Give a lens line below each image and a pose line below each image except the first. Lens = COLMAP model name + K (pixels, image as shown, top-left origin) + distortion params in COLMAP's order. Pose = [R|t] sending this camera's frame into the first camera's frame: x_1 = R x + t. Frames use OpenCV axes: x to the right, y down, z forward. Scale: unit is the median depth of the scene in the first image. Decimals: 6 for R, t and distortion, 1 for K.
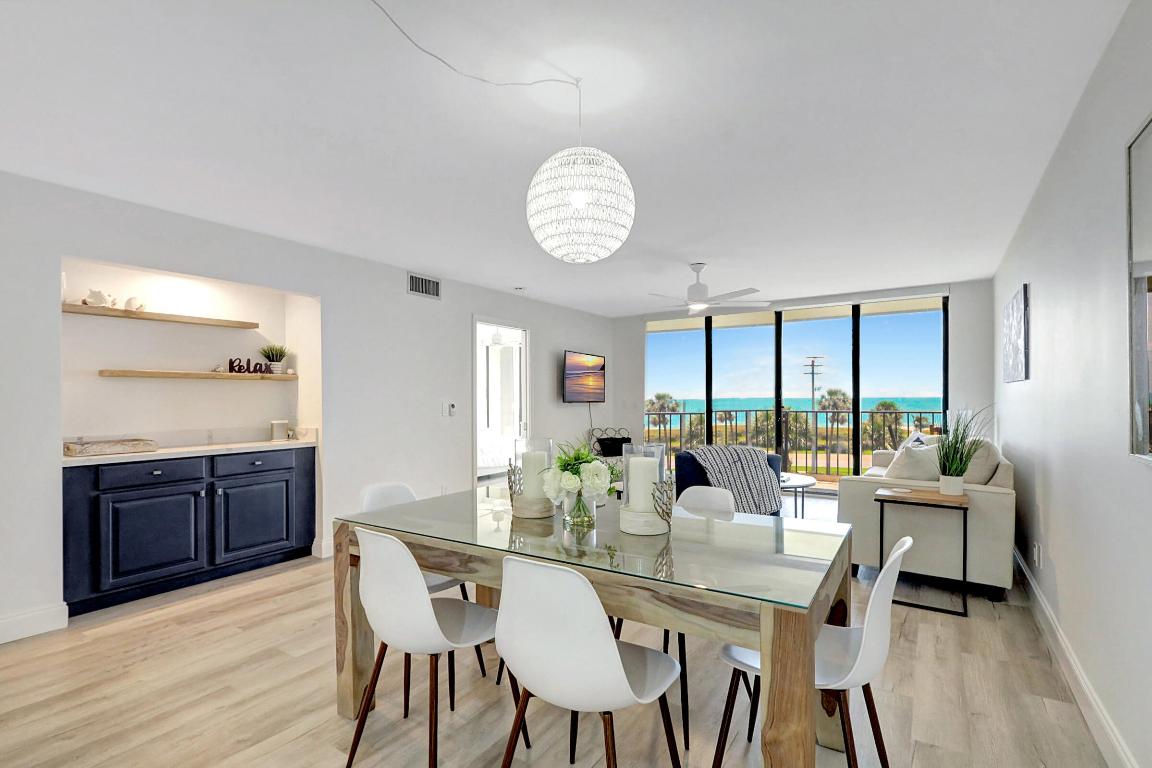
lens RADIAL K [[549.5, 0, 573.6], [0, 549.5, 399.3], [0, 0, 1]] dist [0.001069, 0.000384]
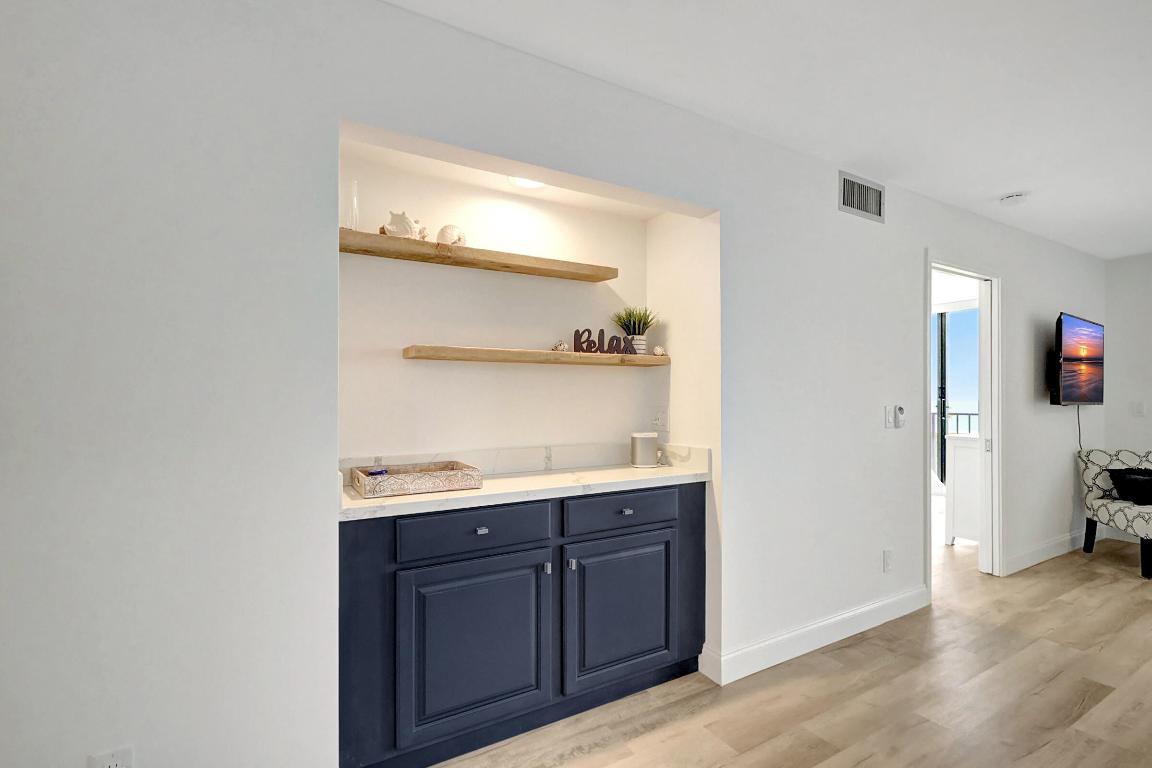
lens RADIAL K [[539.6, 0, 574.6], [0, 539.6, 396.5], [0, 0, 1]] dist [0.000484, 0.000251]
pose [[0.902569, 0.003501, -0.430530, -0.369208], [-0.004731, 0.999987, -0.001788, 0.000827], [0.430518, 0.003651, 0.902574, 0.461341]]
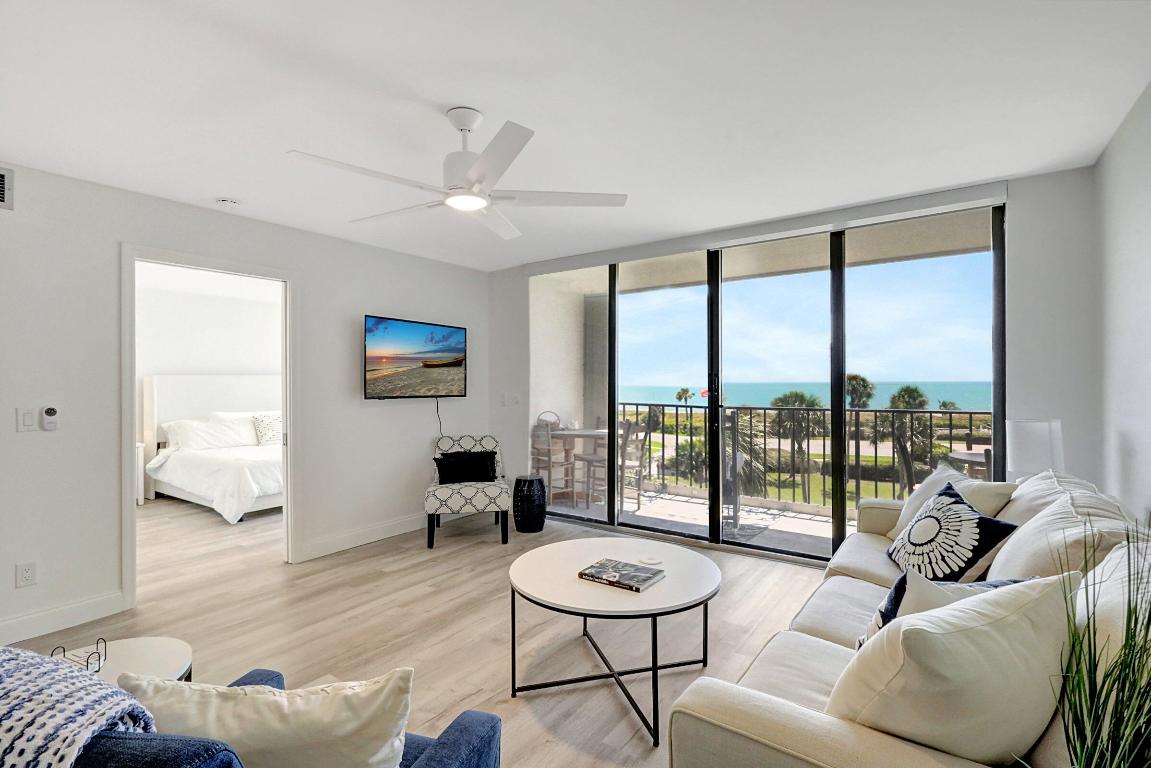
lens RADIAL K [[539.1, 0, 574.1], [0, 539.1, 396.5], [0, 0, 1]] dist [0.000484, 0.000251]
pose [[0.999294, -0.004549, -0.037296, 0.399402], [0.005297, 0.999786, 0.019982, -0.013793], [0.037198, -0.020166, 0.999104, 0.650723]]
